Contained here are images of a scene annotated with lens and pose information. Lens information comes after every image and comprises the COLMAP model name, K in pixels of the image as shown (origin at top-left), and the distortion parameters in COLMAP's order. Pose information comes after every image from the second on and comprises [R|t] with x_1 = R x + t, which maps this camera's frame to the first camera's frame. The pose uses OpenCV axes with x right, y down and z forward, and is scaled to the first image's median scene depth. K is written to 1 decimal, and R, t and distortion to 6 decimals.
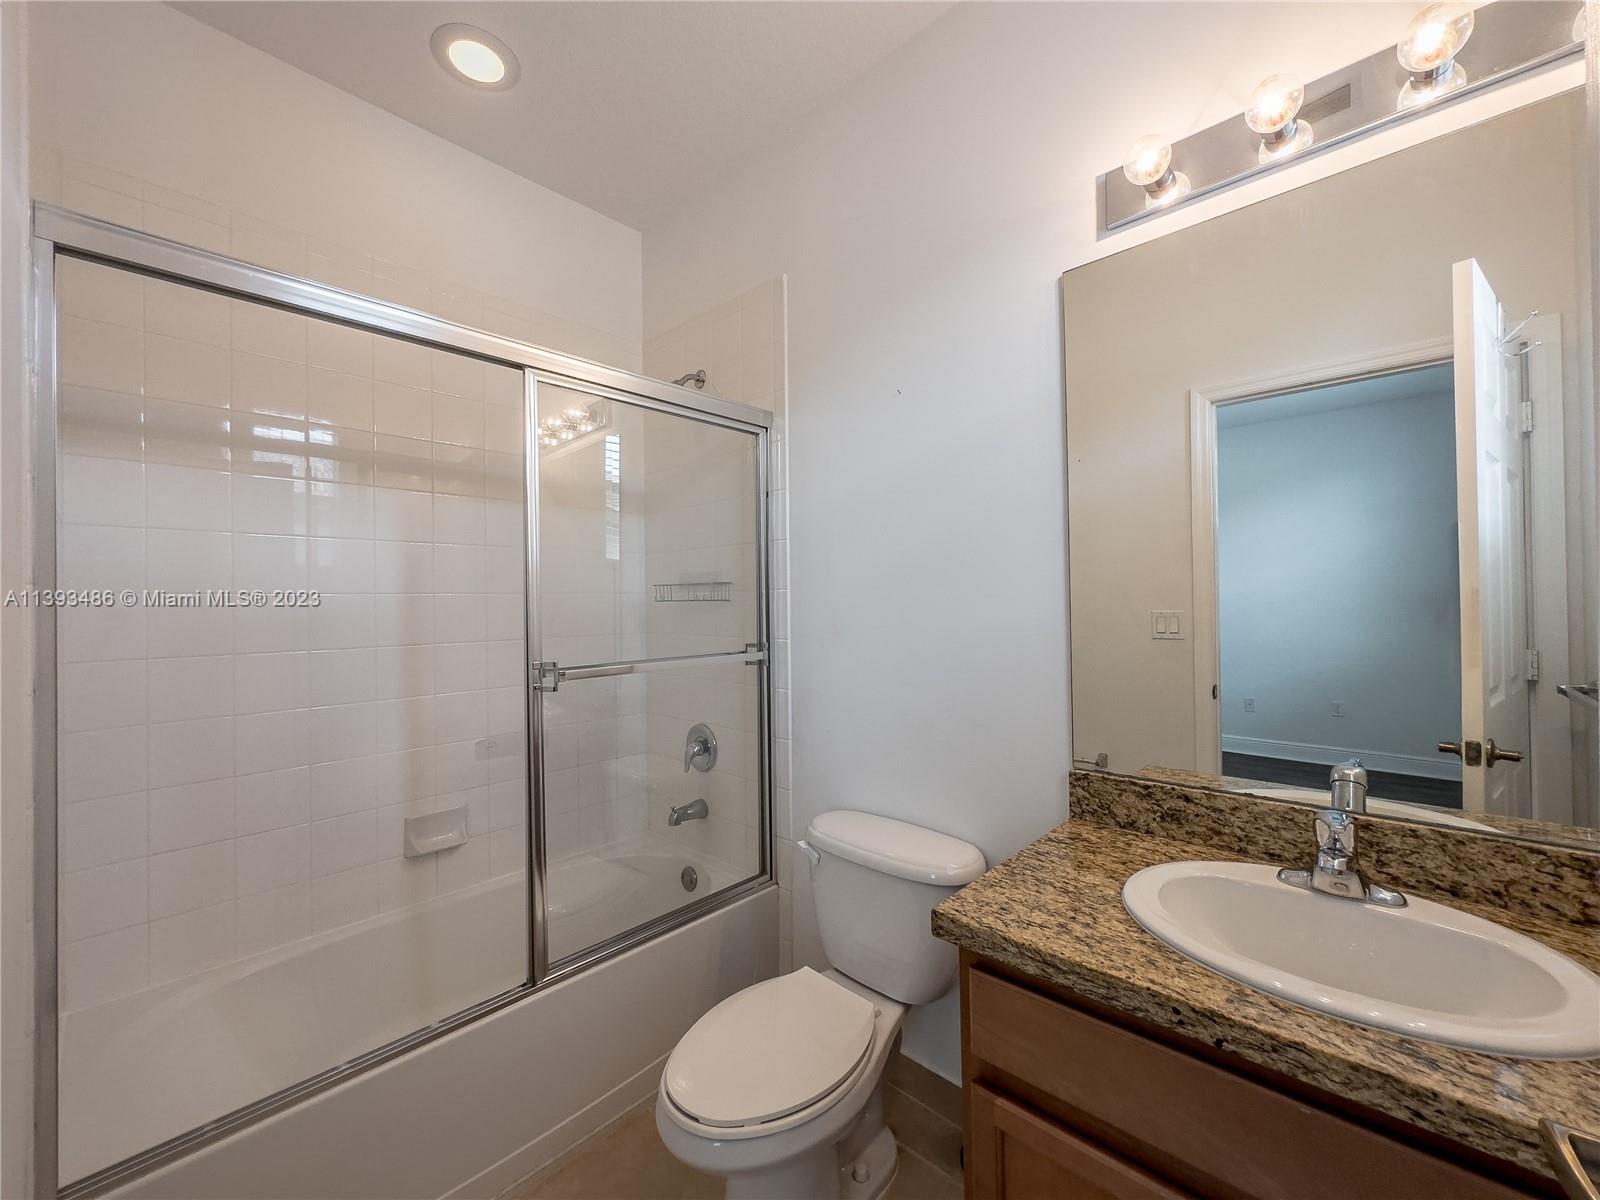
lens RADIAL K [[641.5, 0, 802.0], [0, 641.5, 596.9], [0, 0, 1]] dist [-0.003799, 0.001174]
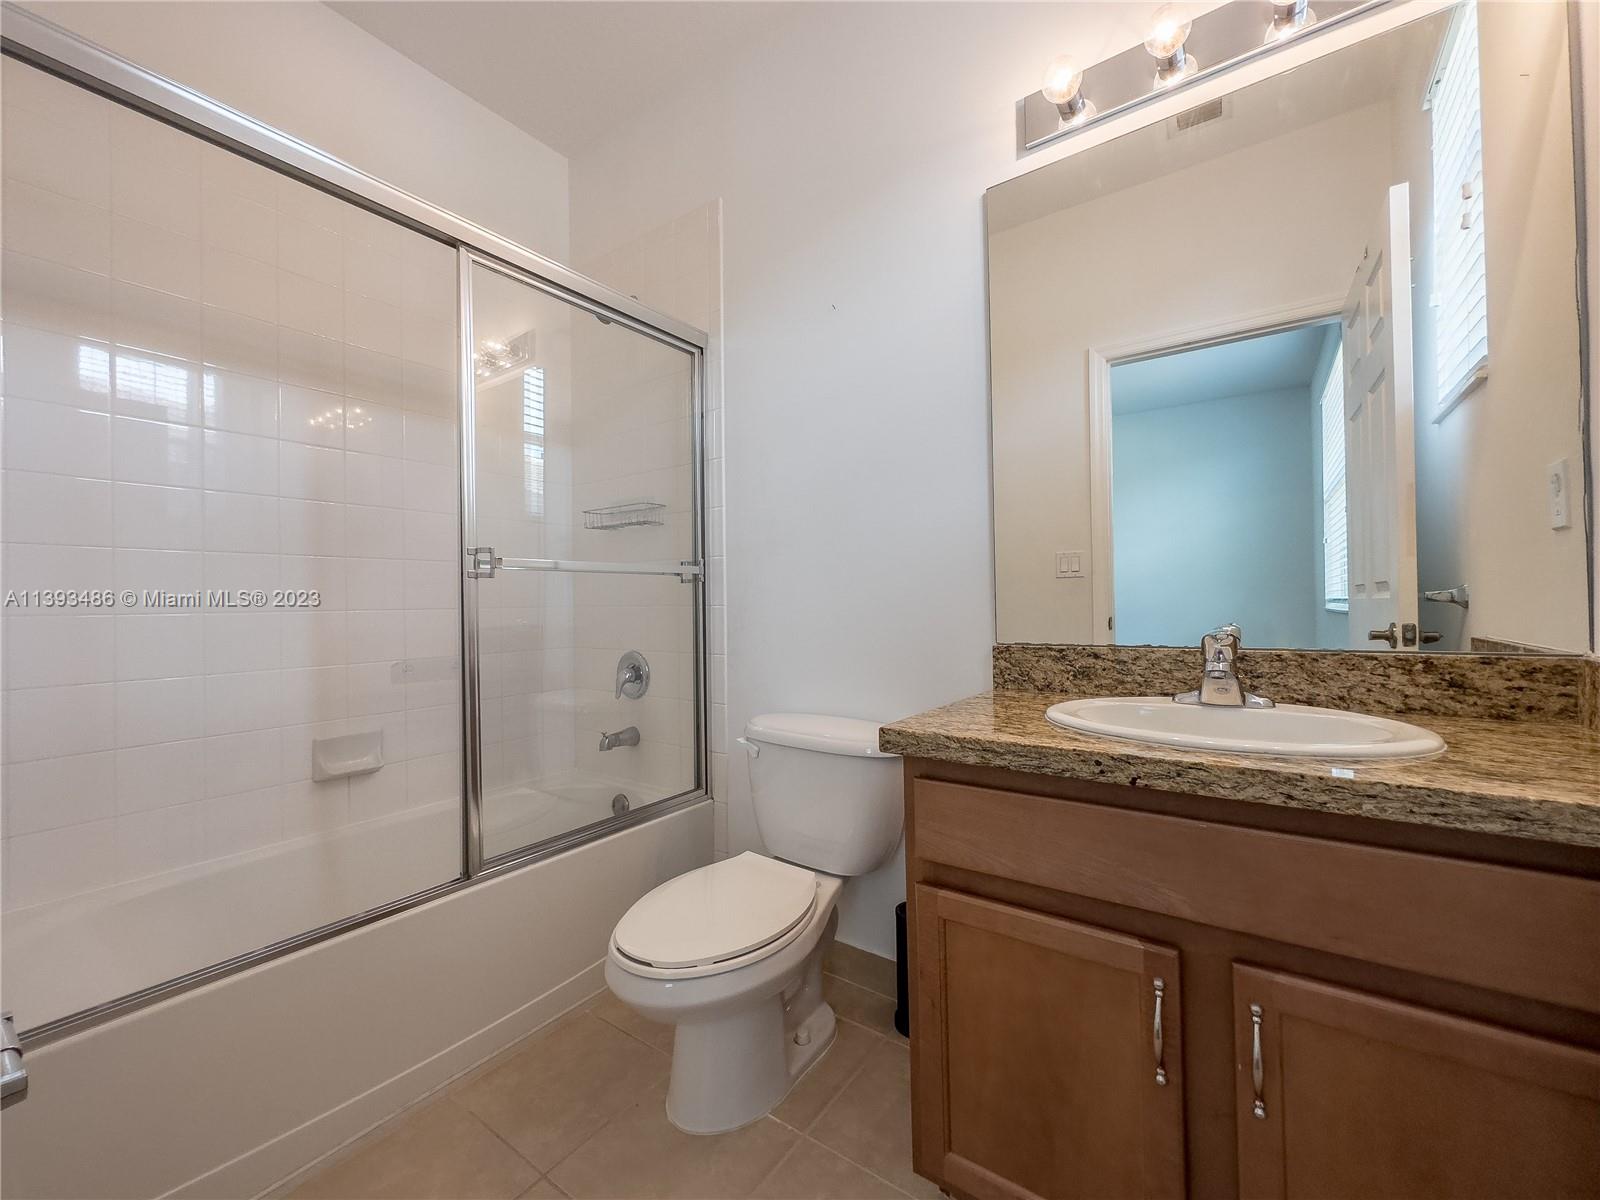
lens RADIAL K [[641.5, 0, 800.9], [0, 641.5, 599.9], [0, 0, 1]] dist [-0.003799, 0.001174]
pose [[0.991051, -0.000097, 0.133482, -0.048147], [0.000454, 0.999996, -0.002641, 0.186392], [-0.133481, 0.002678, 0.991048, -0.032496]]
